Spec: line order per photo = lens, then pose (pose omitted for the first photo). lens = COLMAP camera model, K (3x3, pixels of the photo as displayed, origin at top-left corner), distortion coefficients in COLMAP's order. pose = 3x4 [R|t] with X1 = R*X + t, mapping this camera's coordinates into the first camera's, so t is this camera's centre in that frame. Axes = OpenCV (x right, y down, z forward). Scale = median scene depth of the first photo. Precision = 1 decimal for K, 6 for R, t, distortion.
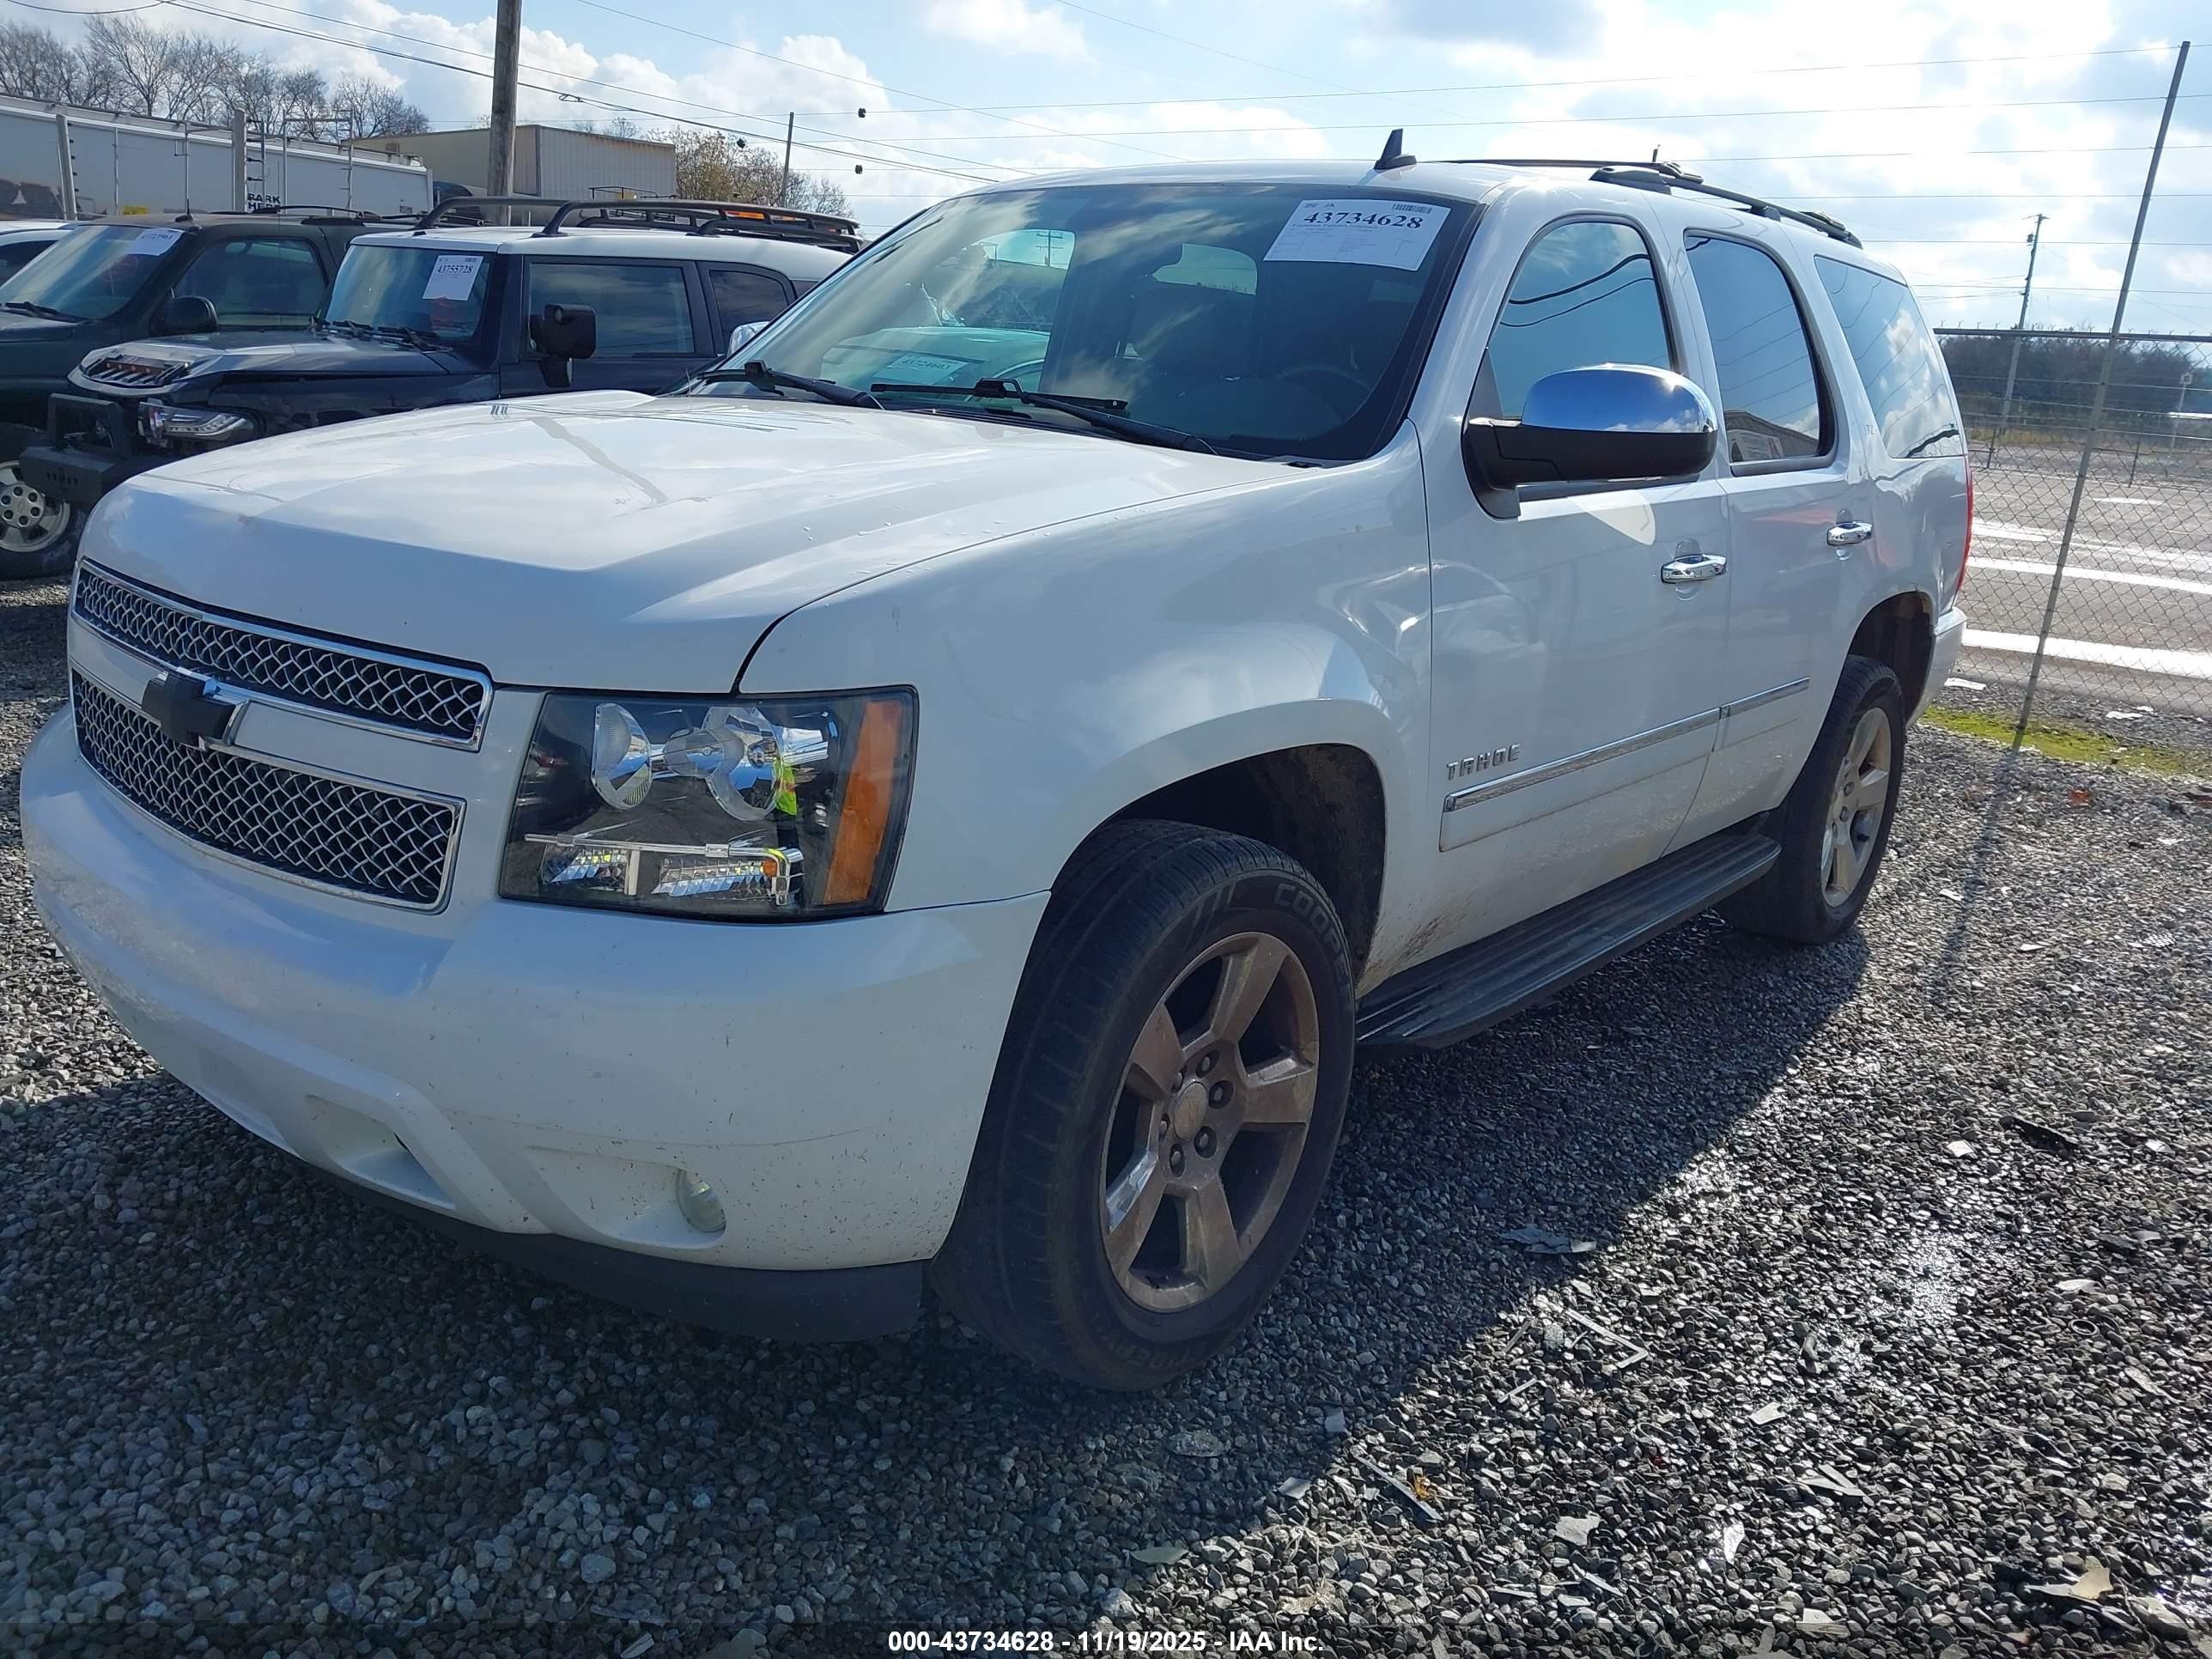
lens RADIAL K [[2253.4, 0, 1106.0], [0, 2253.4, 829.5], [0, 0, 1]] dist [0.013789, 0.009791]
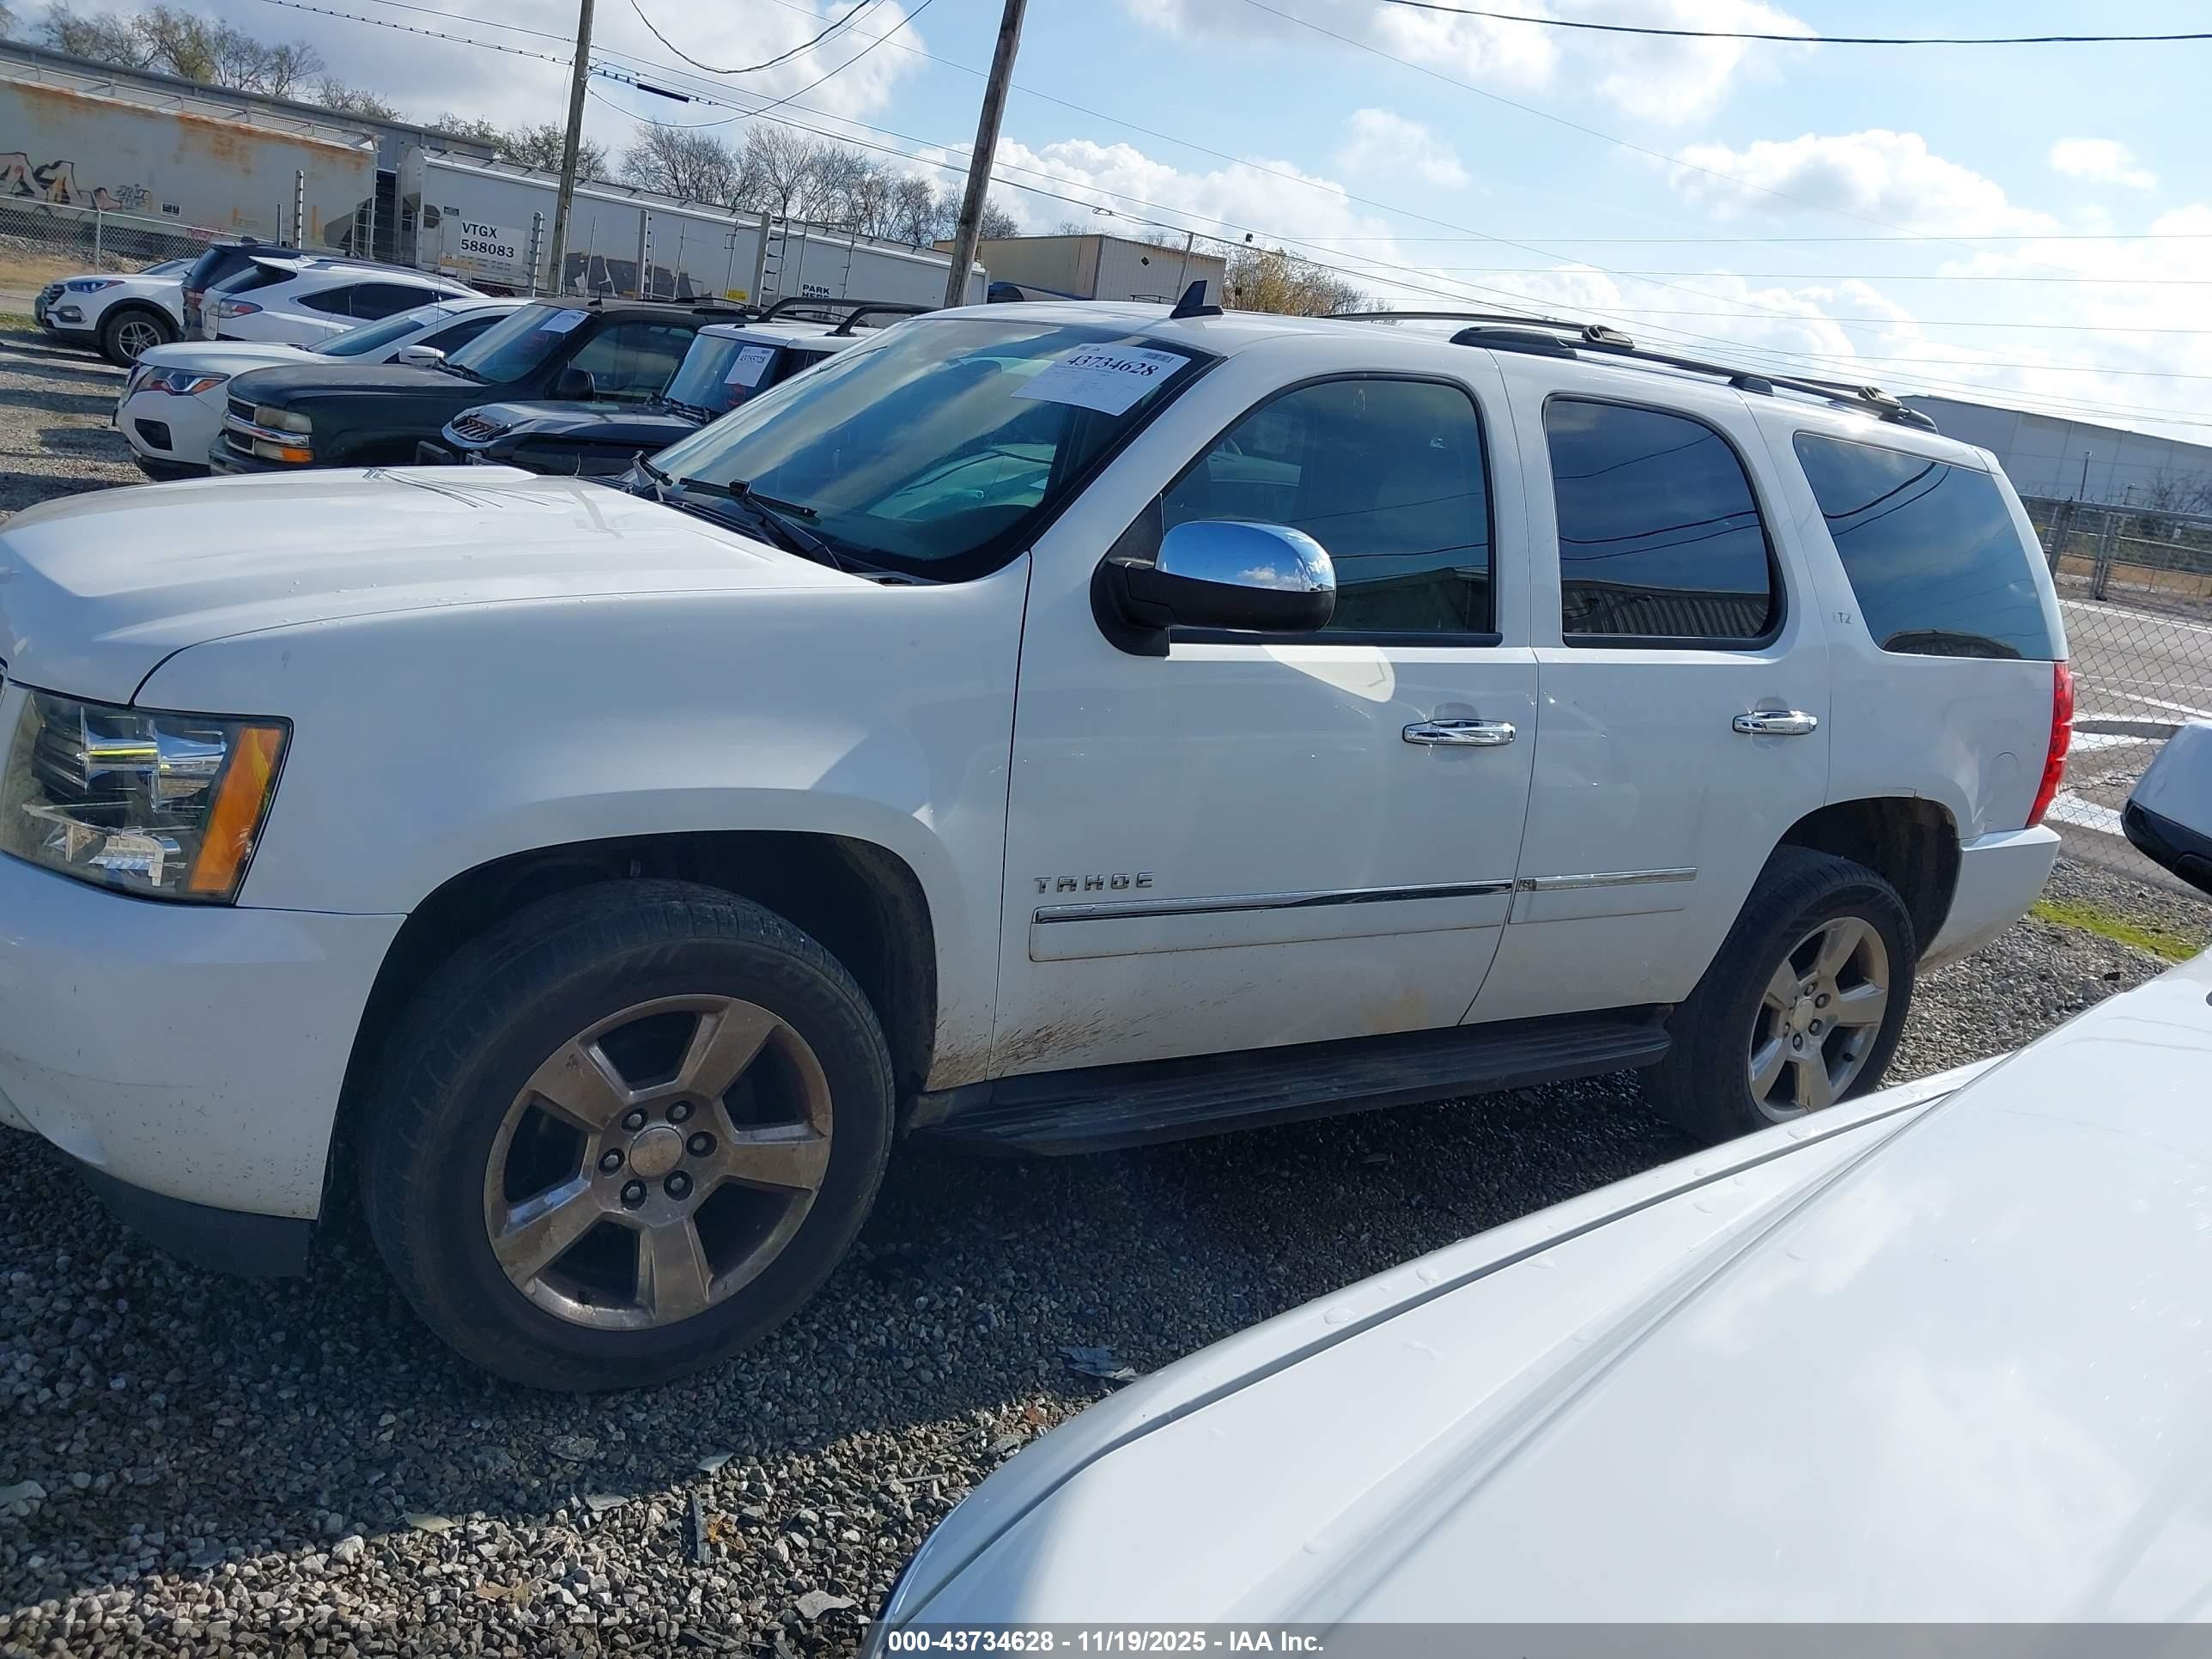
lens RADIAL K [[2253.4, 0, 1106.0], [0, 2253.4, 829.5], [0, 0, 1]] dist [0.013789, 0.009791]
pose [[0.928879, 0.135455, -0.344725, 0.595295], [-0.150995, 0.988361, -0.018499, -0.042459], [0.338207, 0.069235, 0.938521, 0.033168]]
